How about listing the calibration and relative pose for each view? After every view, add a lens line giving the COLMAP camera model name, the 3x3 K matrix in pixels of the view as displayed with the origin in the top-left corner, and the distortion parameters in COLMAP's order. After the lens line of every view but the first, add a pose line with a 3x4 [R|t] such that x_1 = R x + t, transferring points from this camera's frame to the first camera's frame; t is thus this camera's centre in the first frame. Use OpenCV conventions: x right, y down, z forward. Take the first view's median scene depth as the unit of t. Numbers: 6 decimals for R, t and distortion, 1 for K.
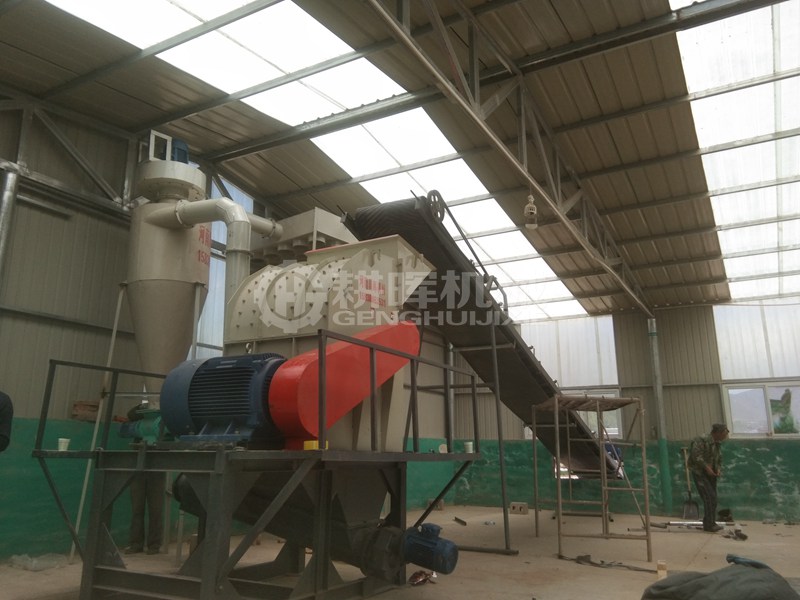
lens RADIAL K [[637.3, 0, 400.0], [0, 637.3, 300.0], [0, 0, 1]] dist [0.123723, -0.188127]
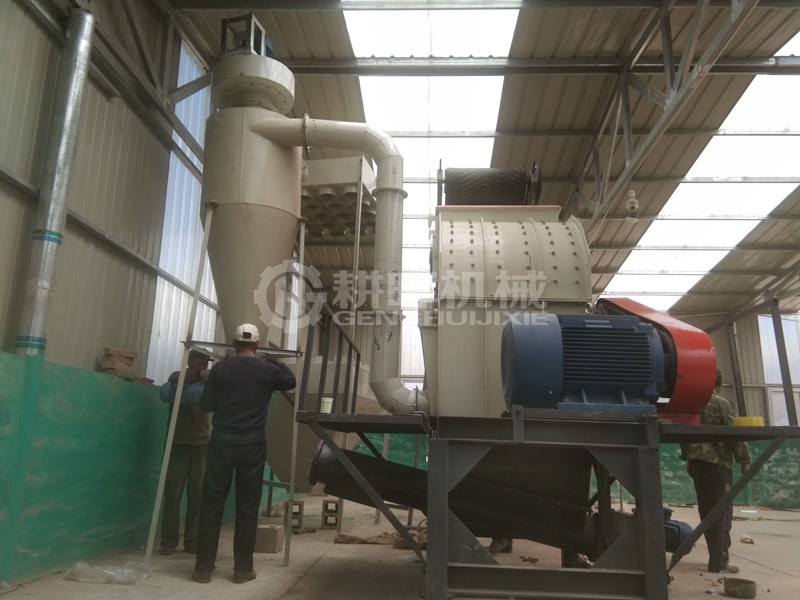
lens RADIAL K [[637.3, 0, 400.0], [0, 637.3, 300.0], [0, 0, 1]] dist [0.123723, -0.188127]
pose [[0.895255, 0.120355, 0.428992, -0.470242], [-0.127926, 0.991720, -0.011264, 0.060517], [-0.426795, -0.044795, 0.903238, 0.181486]]
